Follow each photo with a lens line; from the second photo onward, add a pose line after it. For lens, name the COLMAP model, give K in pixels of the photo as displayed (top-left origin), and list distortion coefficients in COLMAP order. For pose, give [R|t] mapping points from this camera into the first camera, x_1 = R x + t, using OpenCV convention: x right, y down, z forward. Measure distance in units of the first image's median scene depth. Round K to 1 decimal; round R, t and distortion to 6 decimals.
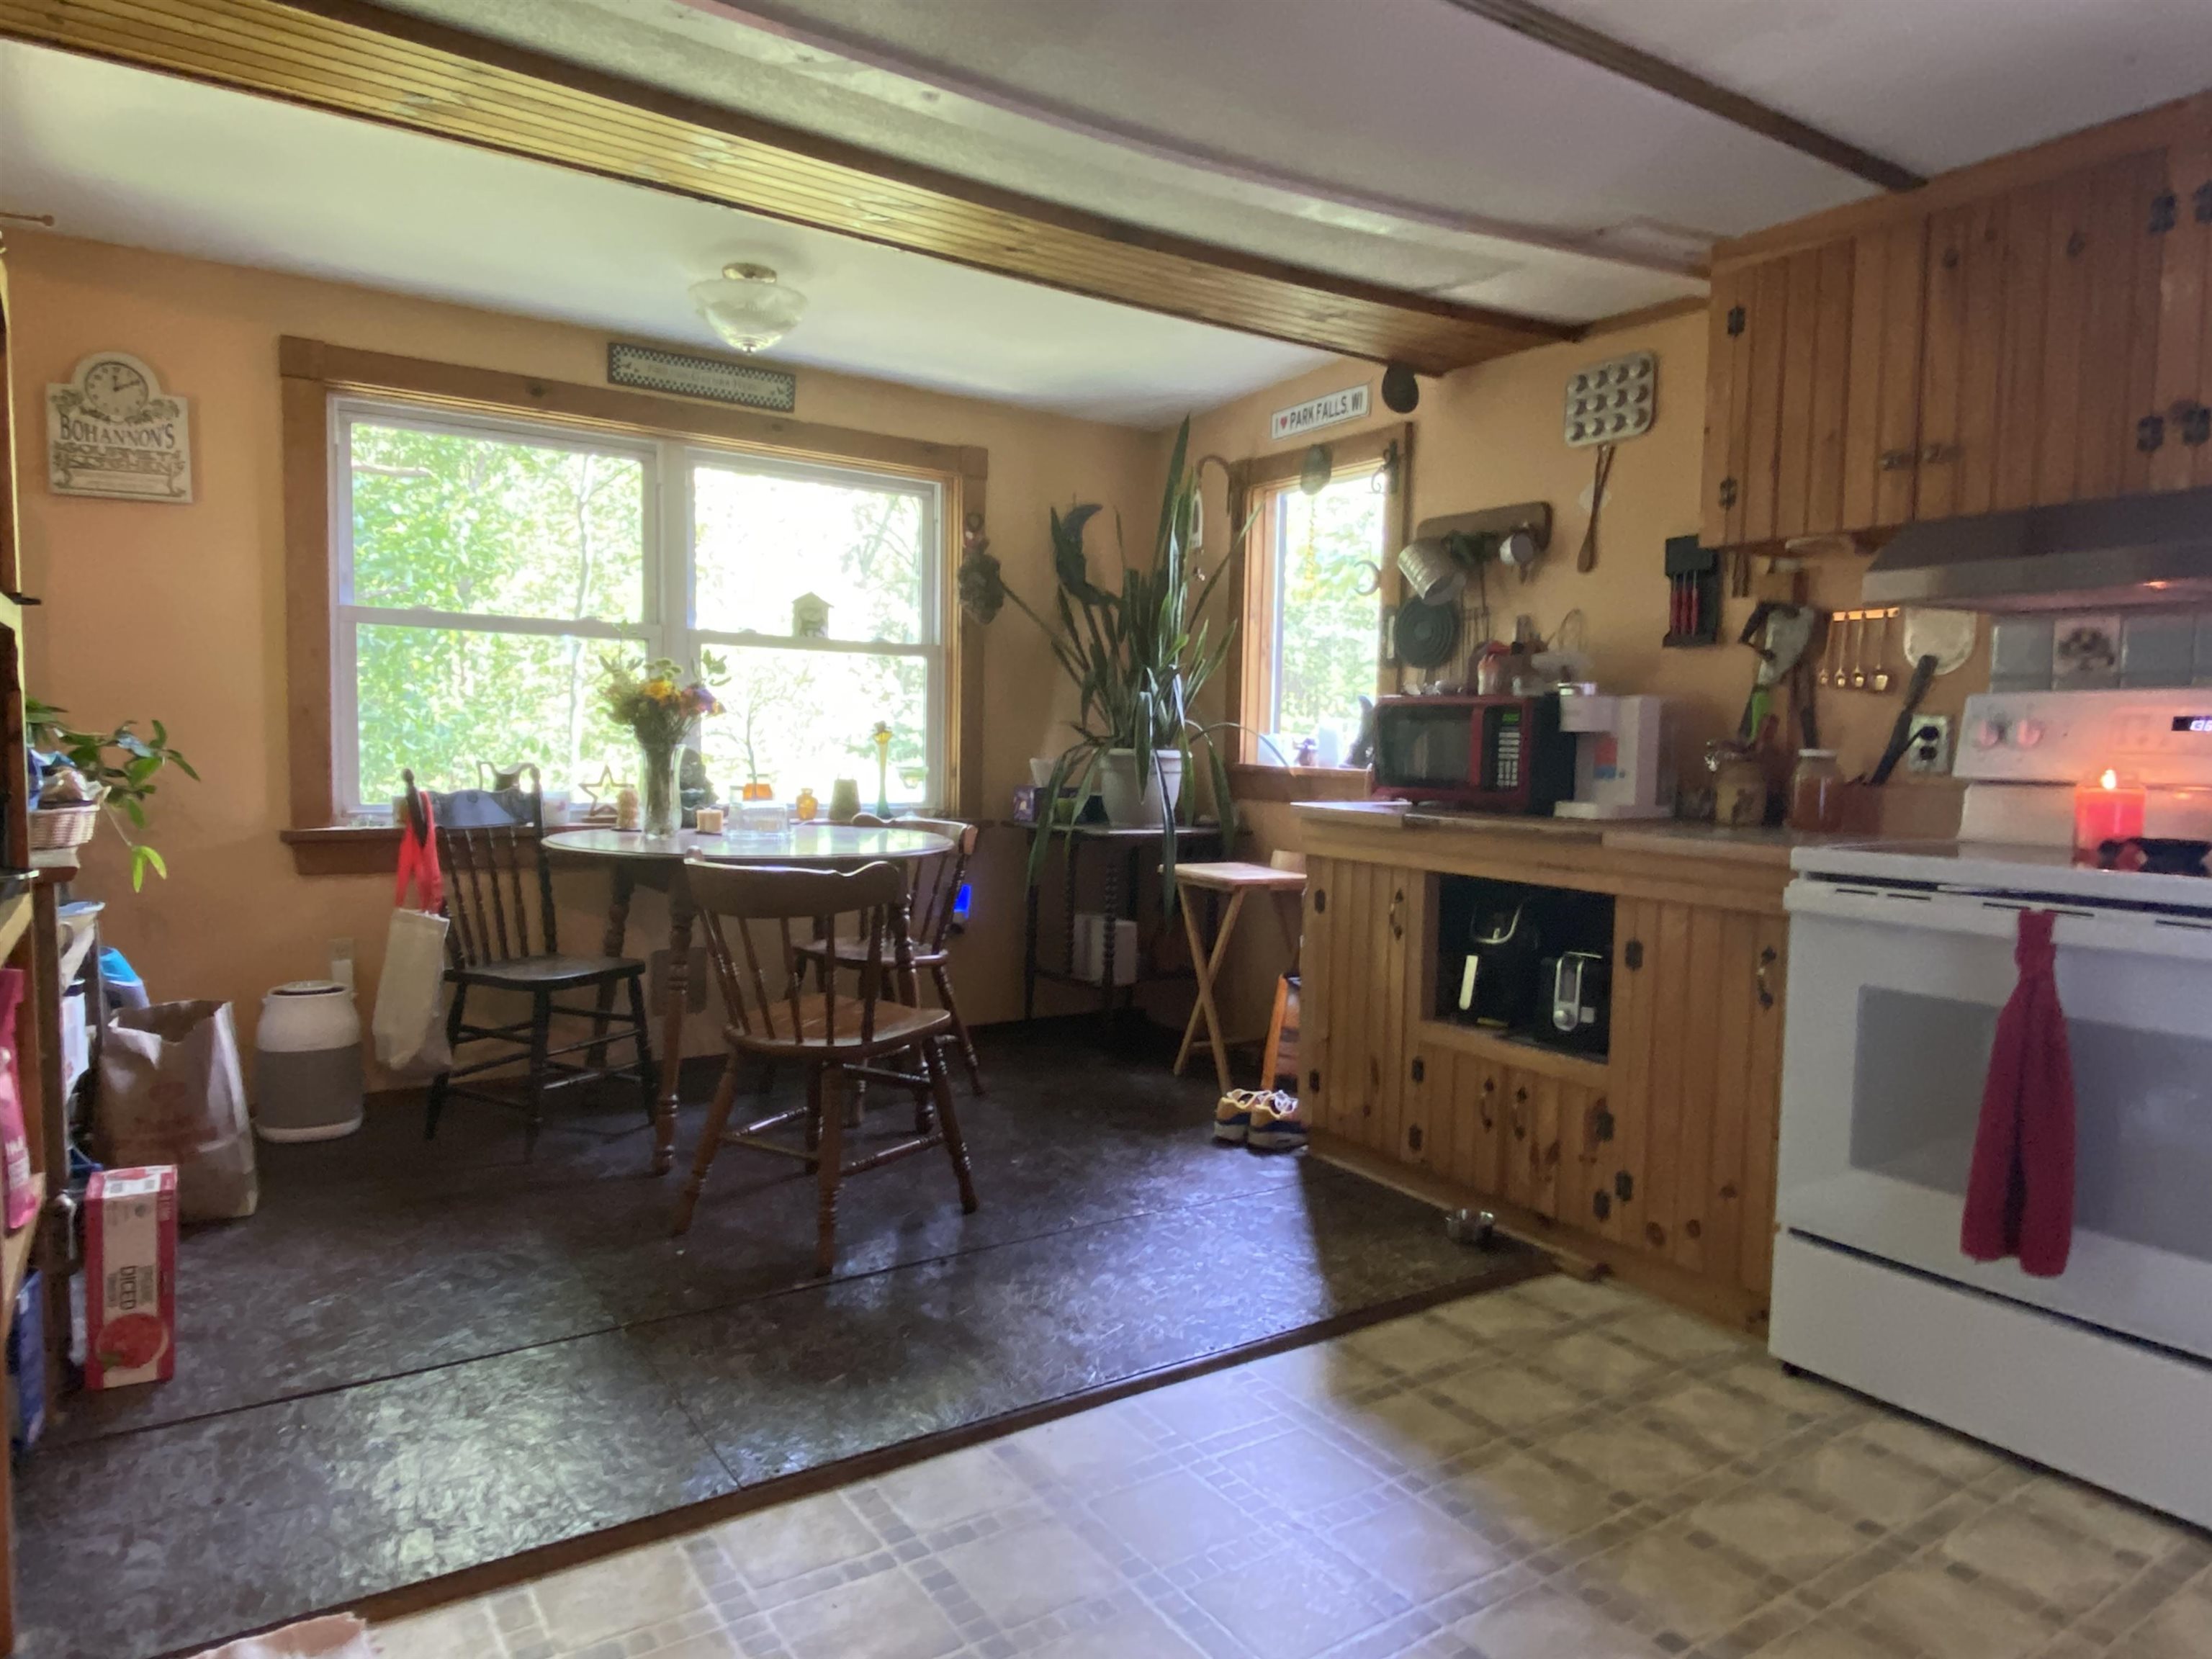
lens RADIAL K [[1358.9, 0, 1110.5], [0, 1358.9, 835.7], [0, 0, 1]] dist [-0.037754, -0.001775]
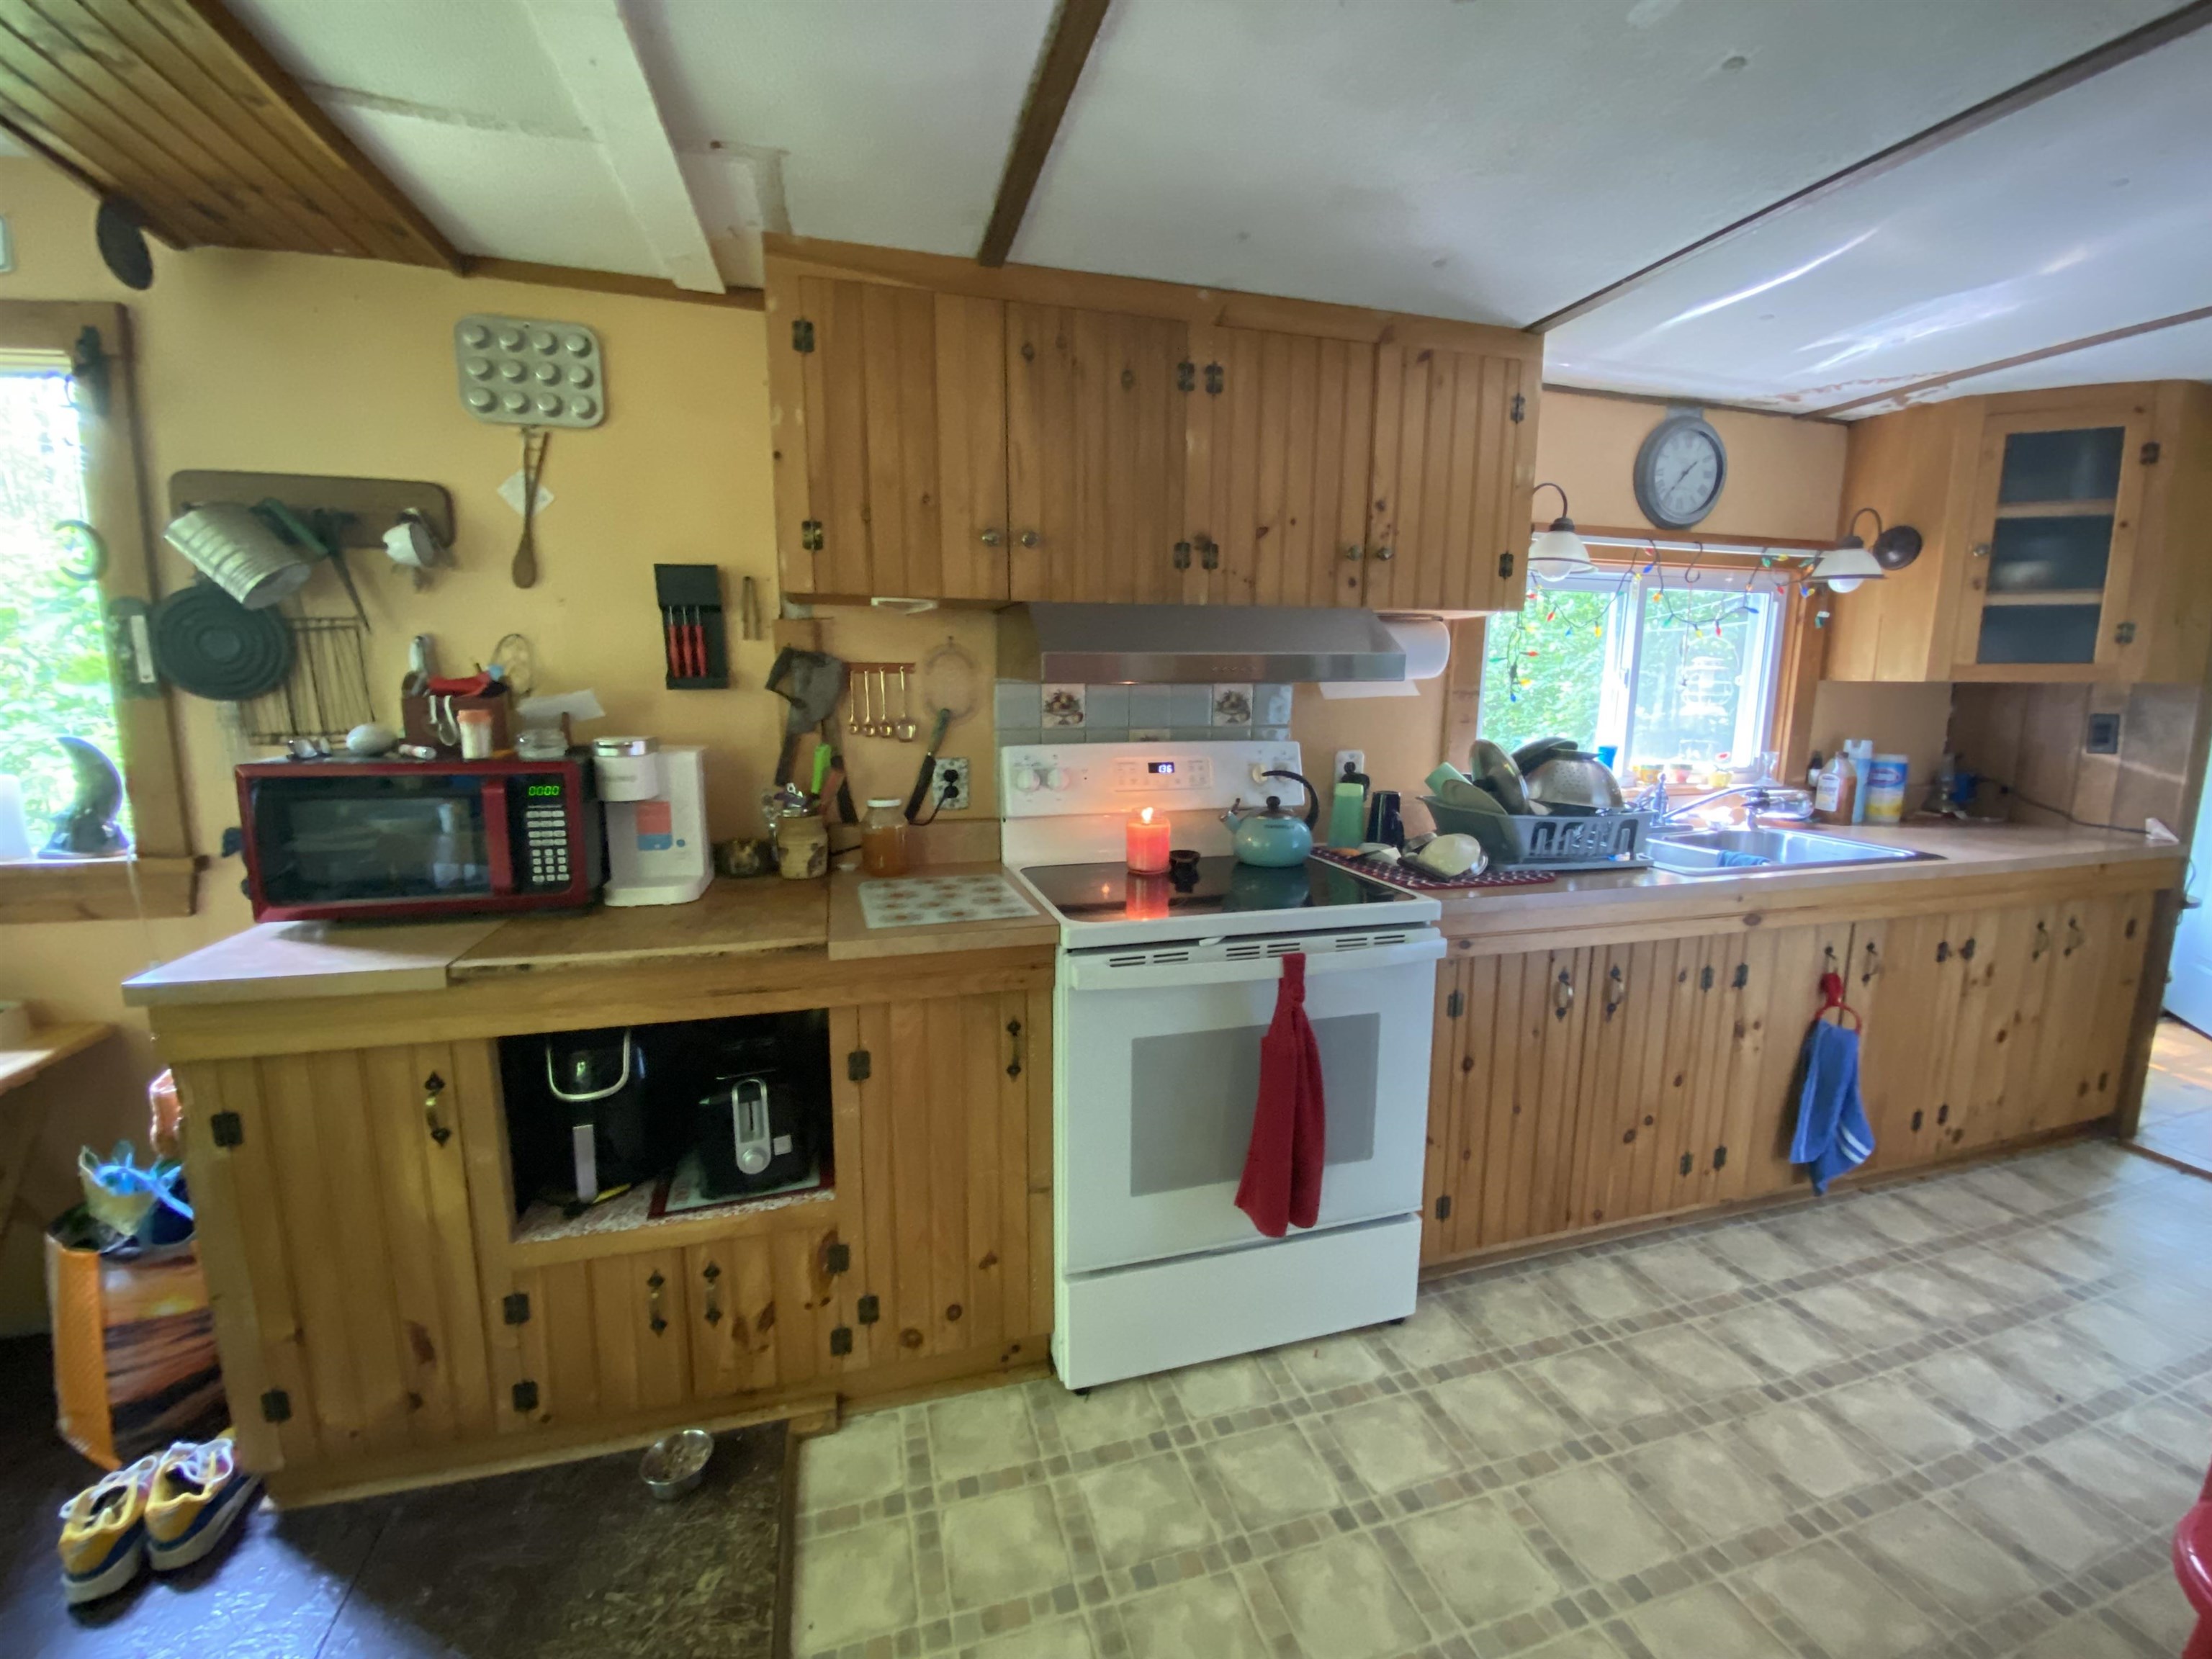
lens RADIAL K [[886.5, 0, 1094.0], [0, 886.5, 827.9], [0, 0, 1]] dist [0.004630, -0.012615]
pose [[0.299570, -0.154672, 0.941453, -0.082418], [0.065987, 0.987767, 0.141284, -0.129109], [-0.951790, 0.019800, 0.306112, 0.631564]]
